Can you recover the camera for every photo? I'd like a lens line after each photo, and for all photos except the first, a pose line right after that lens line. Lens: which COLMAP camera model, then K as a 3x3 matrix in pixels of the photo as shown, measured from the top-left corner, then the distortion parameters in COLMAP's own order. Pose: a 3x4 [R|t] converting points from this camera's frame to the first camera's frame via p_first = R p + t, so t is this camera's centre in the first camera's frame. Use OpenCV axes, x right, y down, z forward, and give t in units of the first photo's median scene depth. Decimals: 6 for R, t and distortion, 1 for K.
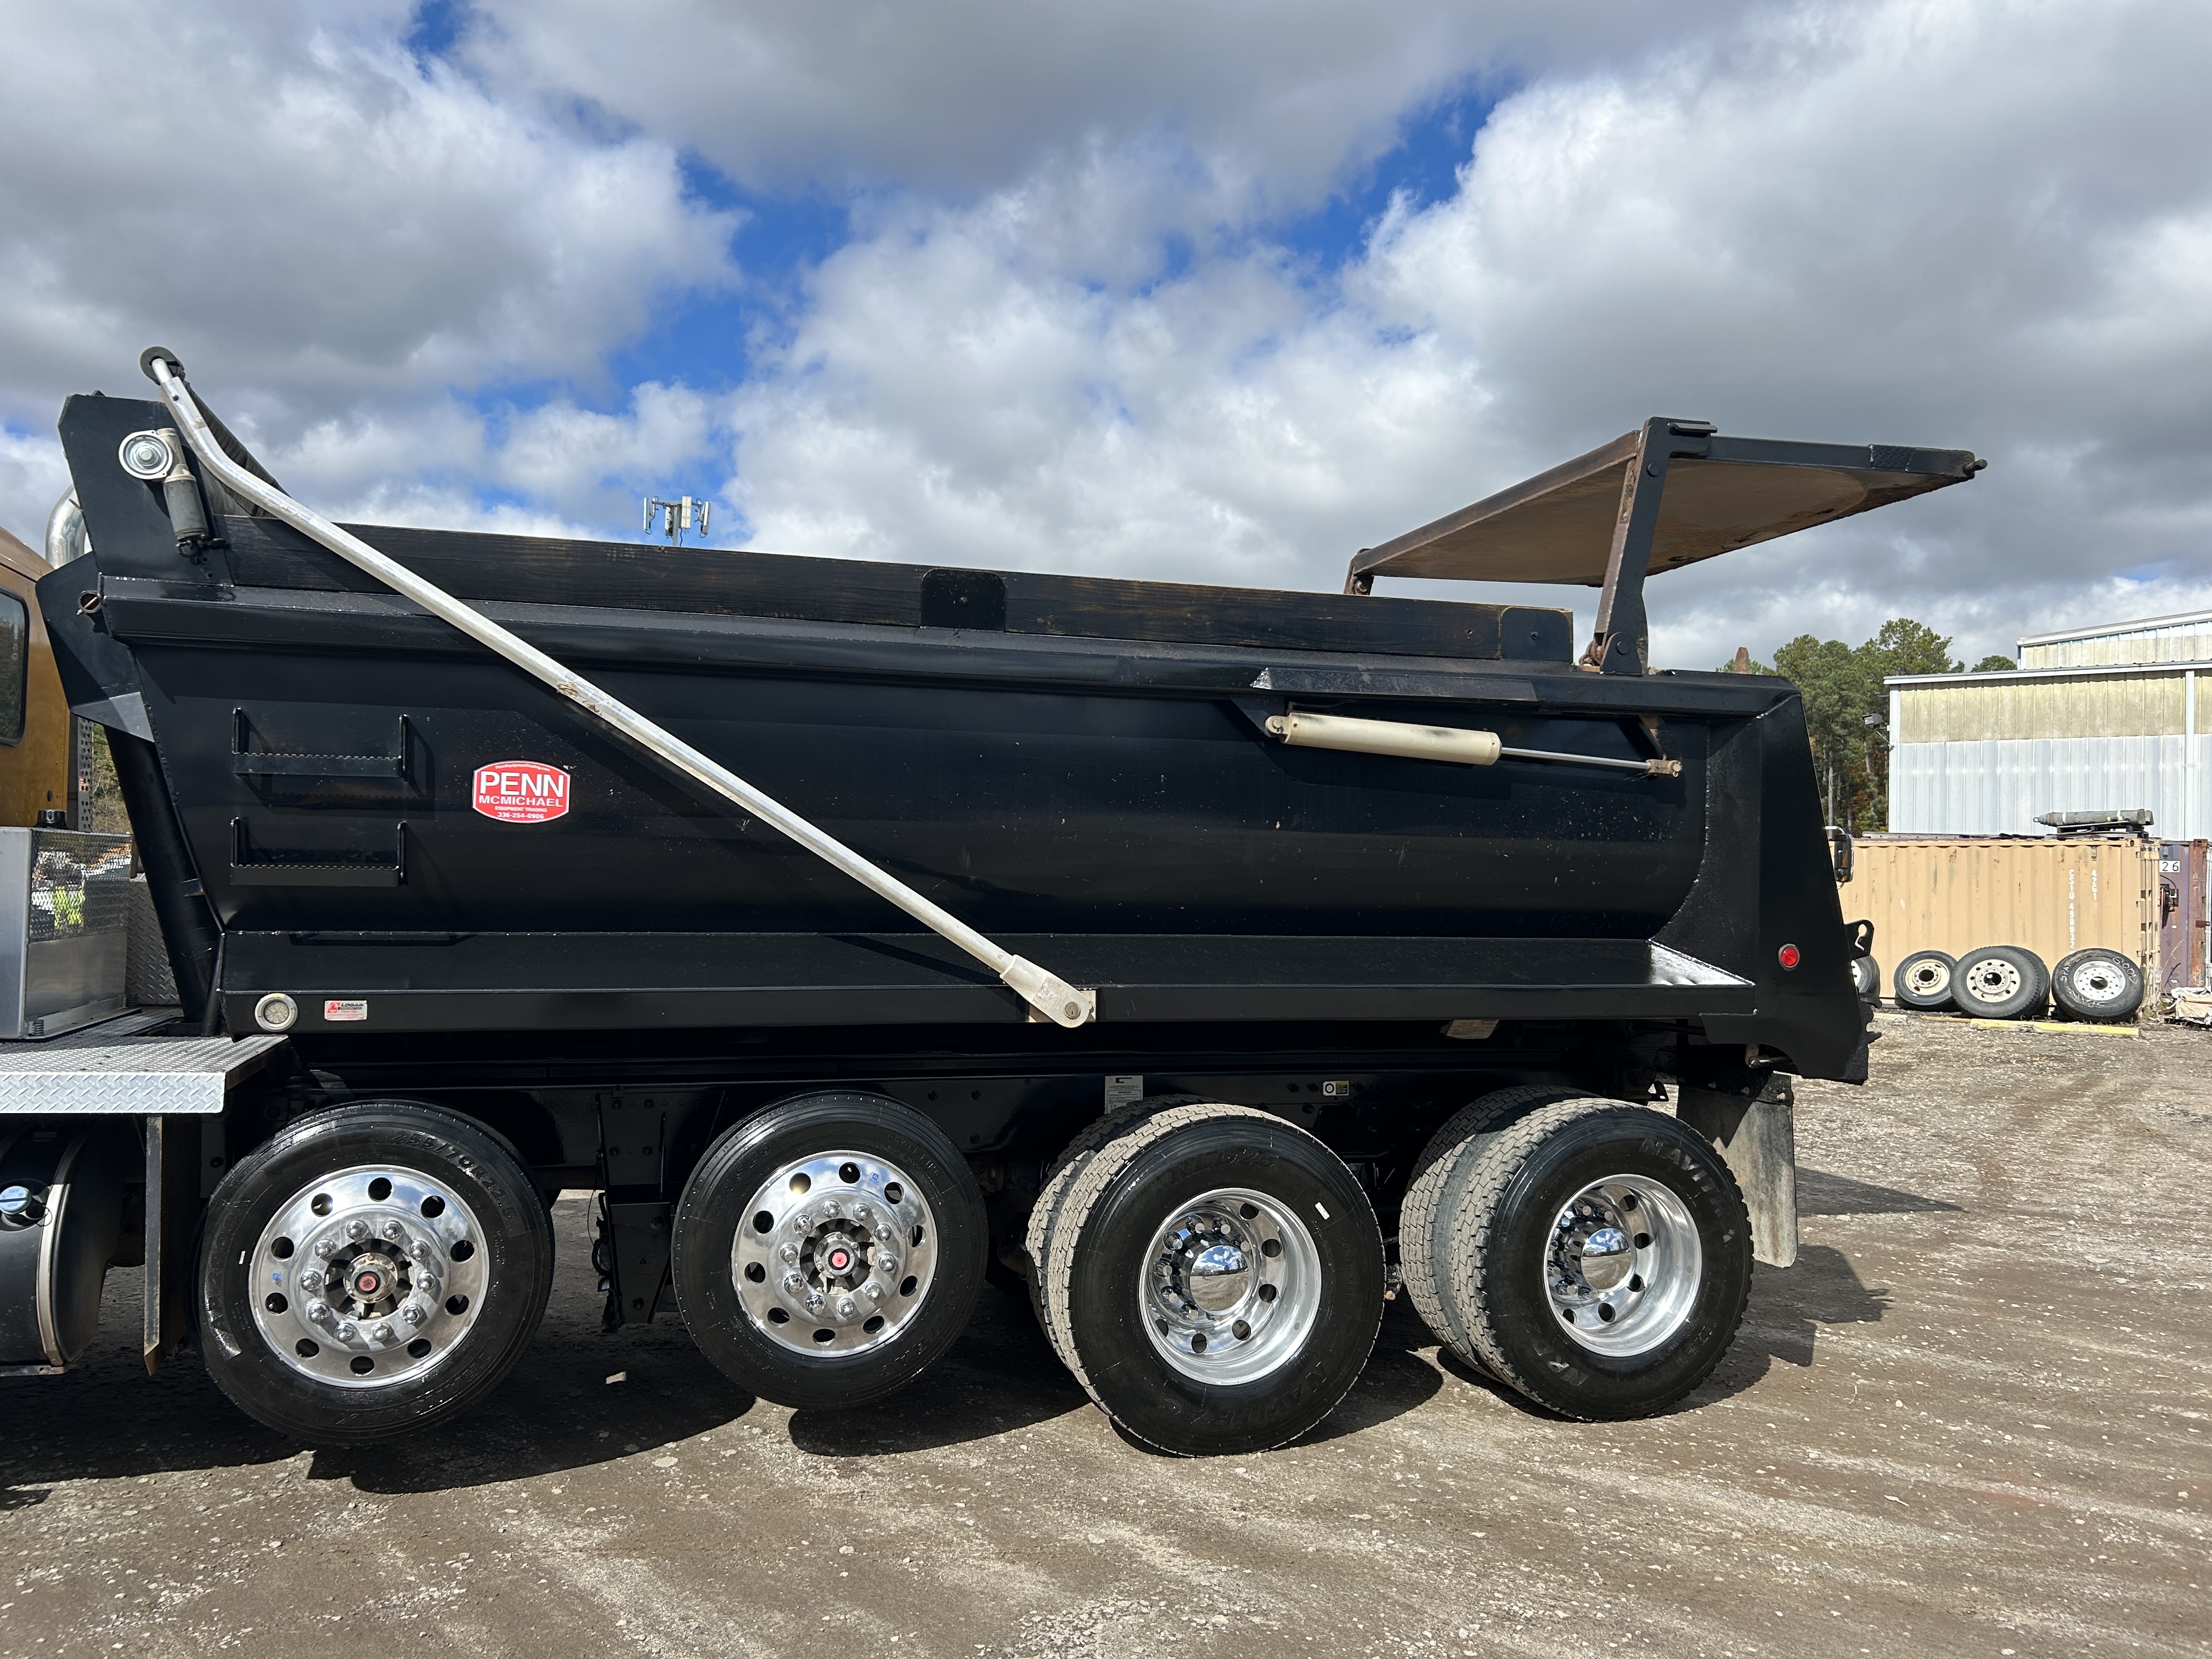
lens RADIAL K [[1695.2, 0, 1104.9], [0, 1695.2, 838.0], [0, 0, 1]] dist [0.054344, -0.064260]
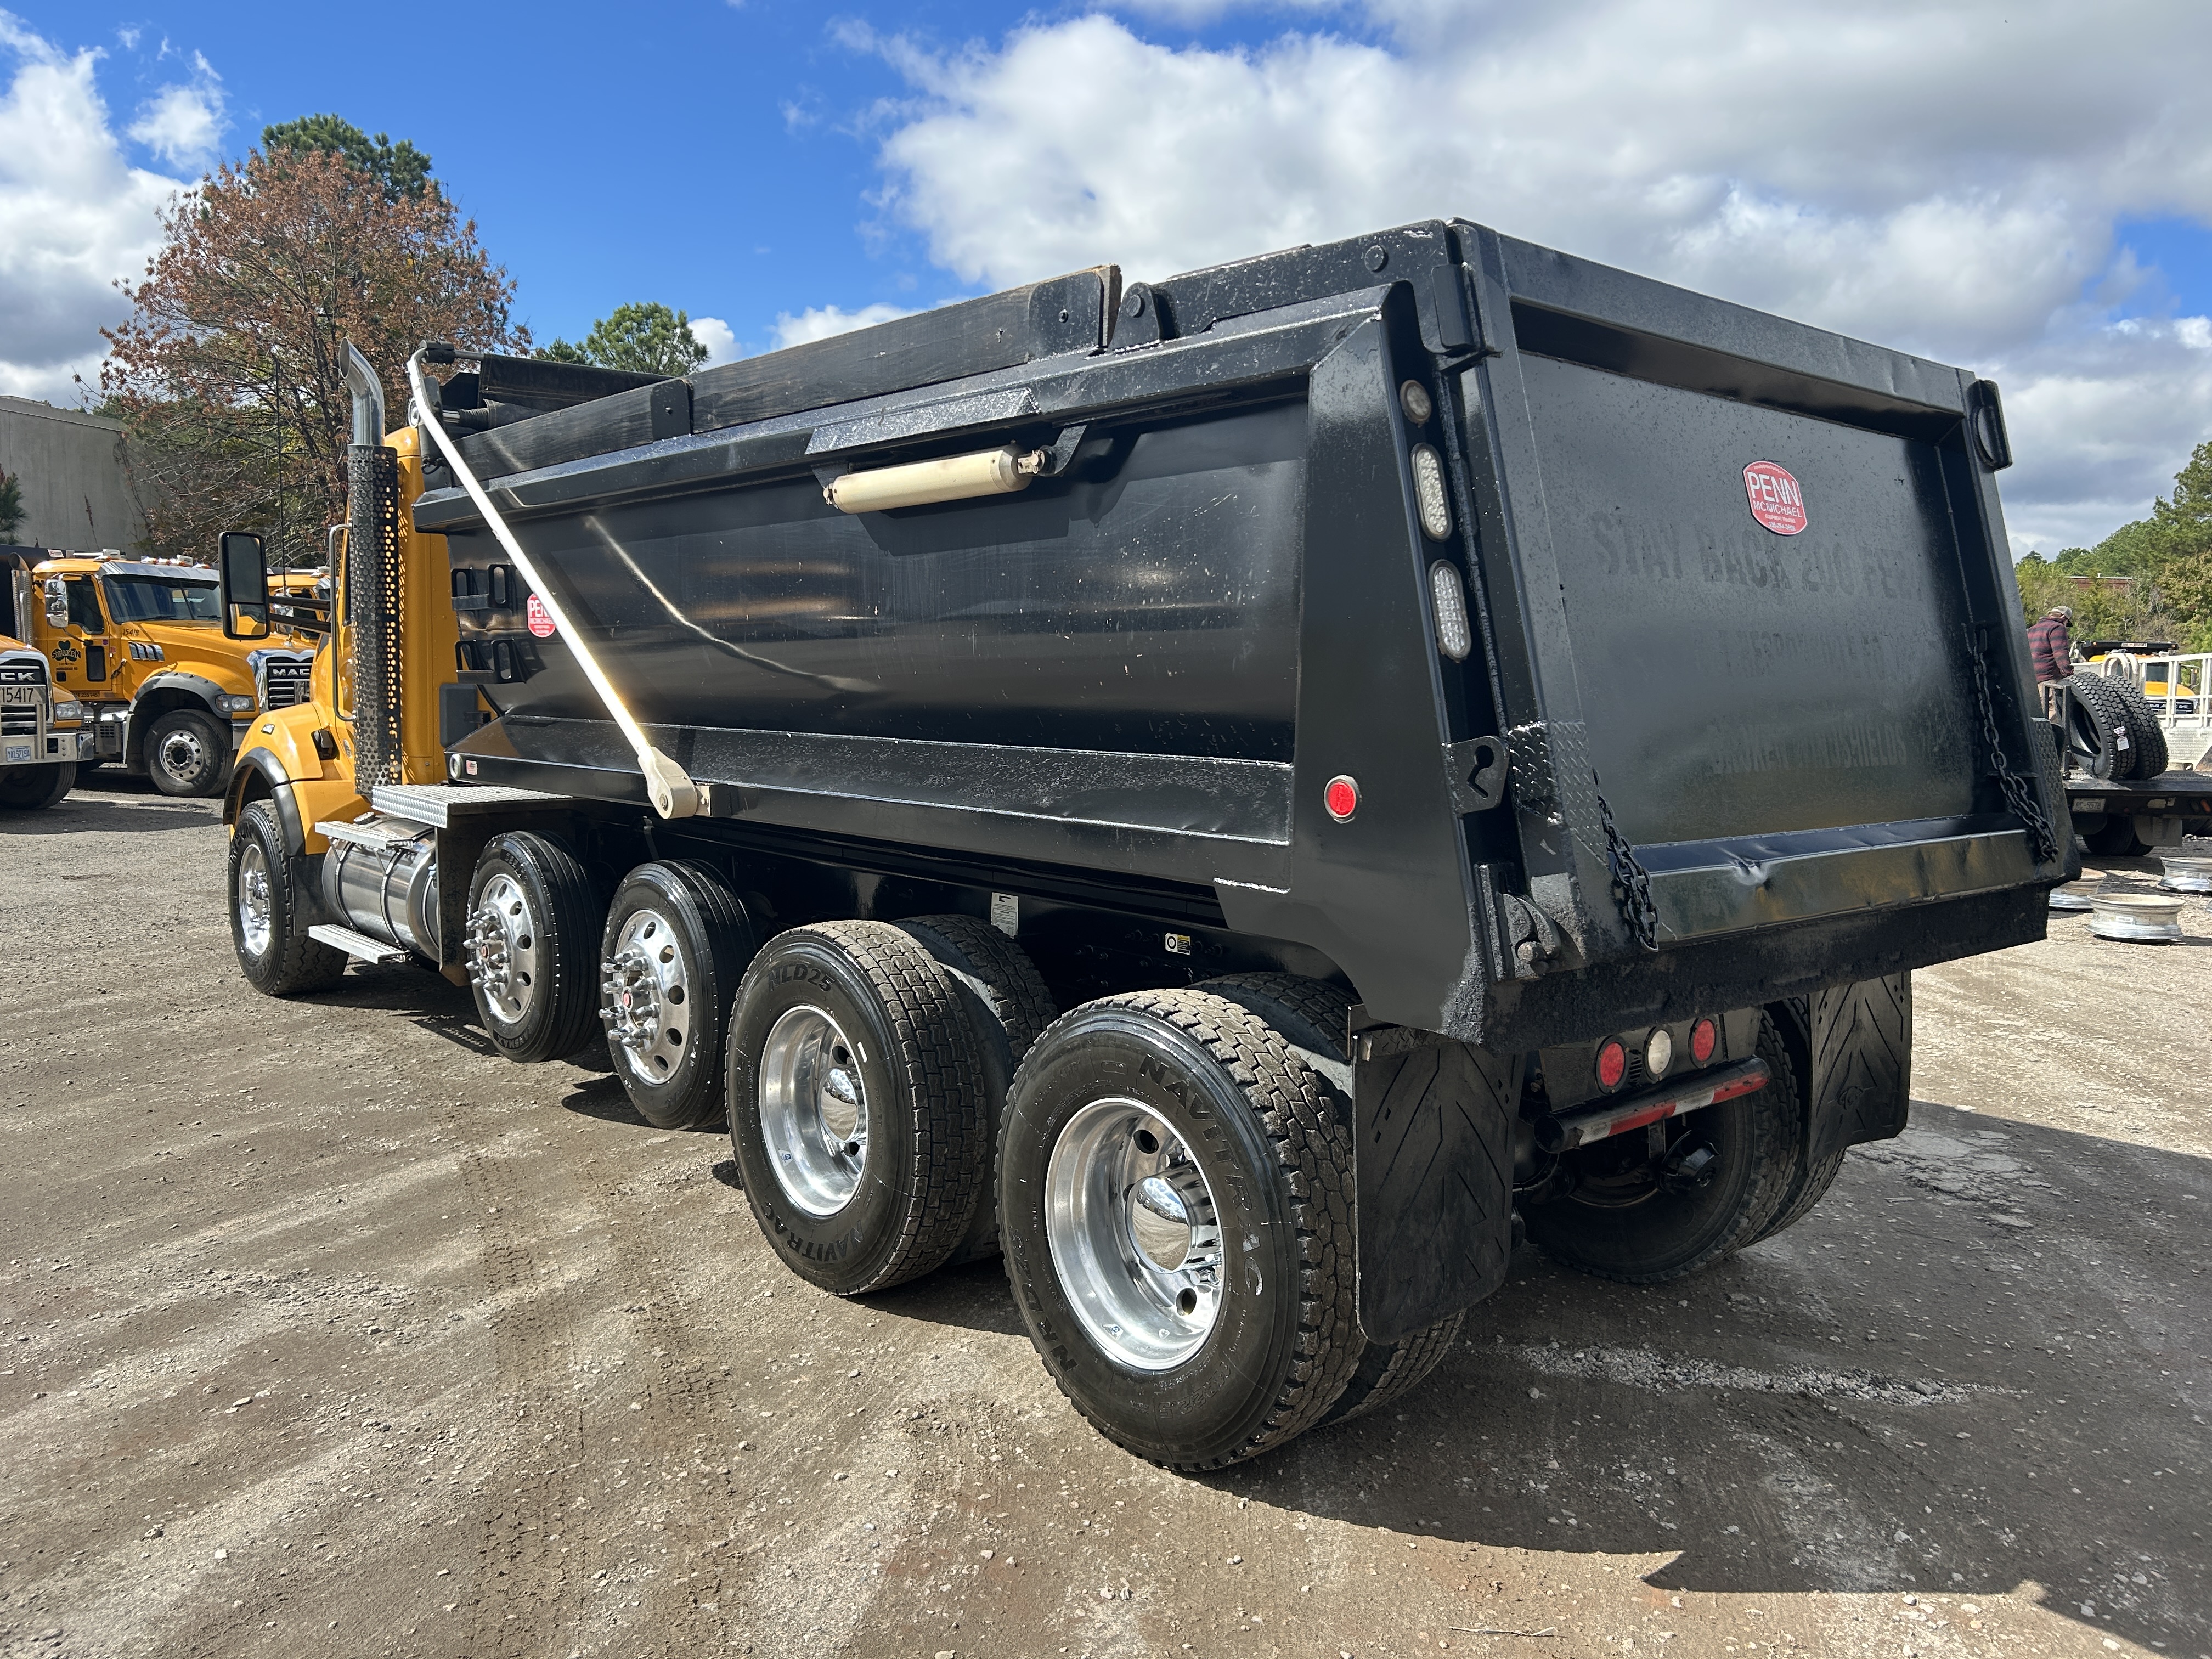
lens RADIAL K [[1695.2, 0, 1110.6], [0, 1695.2, 825.3], [0, 0, 1]] dist [0.054344, -0.064260]
pose [[0.392205, 0.065240, -0.917561, 1.043834], [0.025500, 0.996327, 0.081740, 0.038110], [0.919524, -0.055456, 0.389101, 0.844814]]
